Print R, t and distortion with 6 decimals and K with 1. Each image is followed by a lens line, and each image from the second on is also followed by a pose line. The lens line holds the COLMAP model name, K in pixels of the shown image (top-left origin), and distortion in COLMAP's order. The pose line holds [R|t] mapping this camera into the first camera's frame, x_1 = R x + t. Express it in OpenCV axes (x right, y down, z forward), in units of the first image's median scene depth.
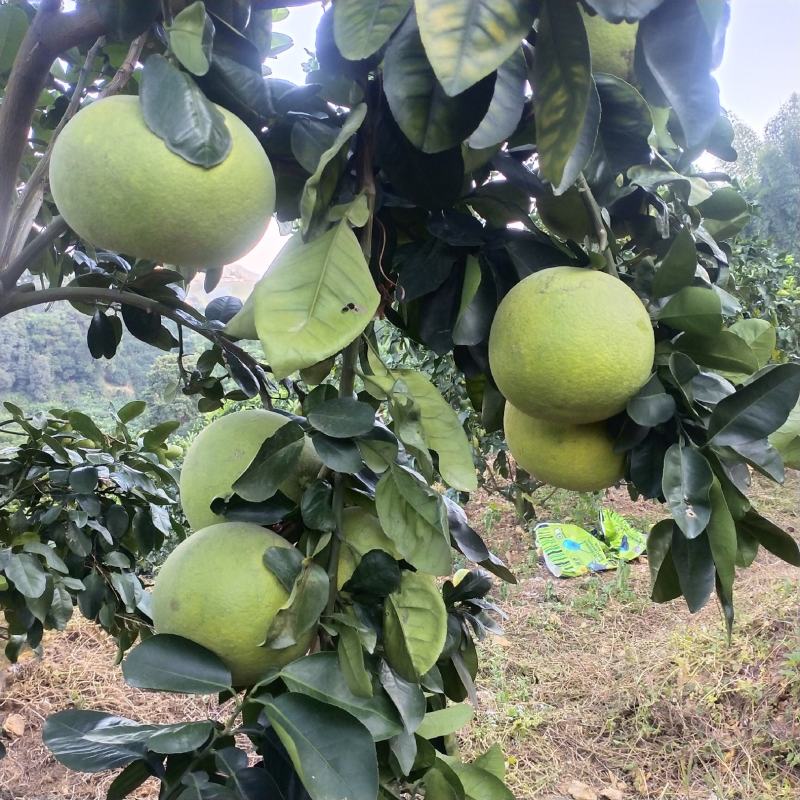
lens RADIAL K [[856.2, 0, 401.9], [0, 856.2, 400.8], [0, 0, 1]] dist [0.006351, 0.000000]
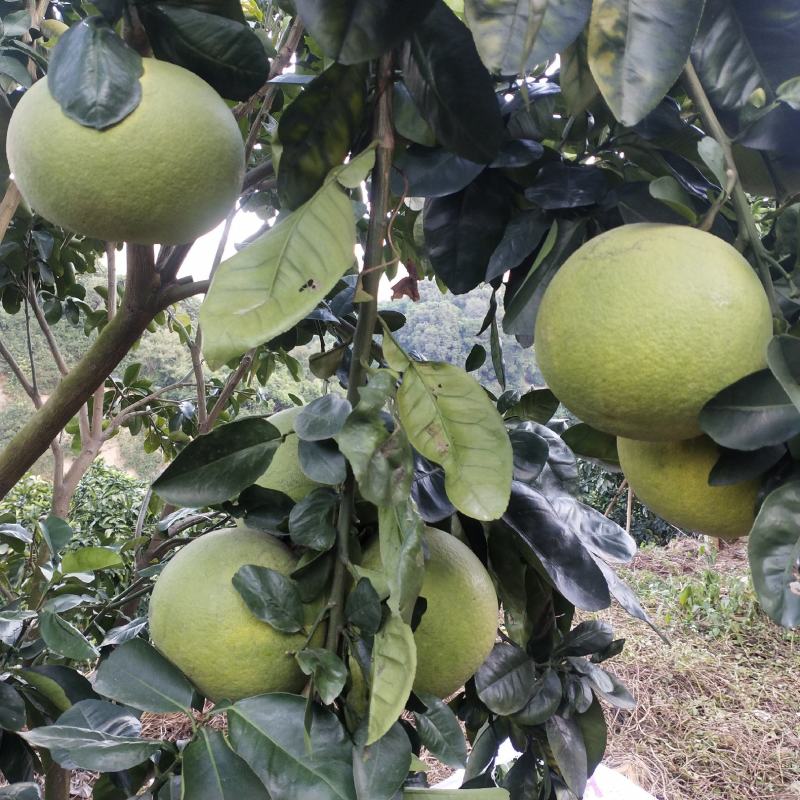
lens RADIAL K [[856.2, 0, 403.2], [0, 856.2, 396.8], [0, 0, 1]] dist [0.006351, 0.000000]
pose [[0.883765, 0.031772, -0.466852, 0.386099], [-0.035562, 0.999367, 0.000692, -0.003567], [0.466578, 0.015991, 0.884335, 0.290790]]
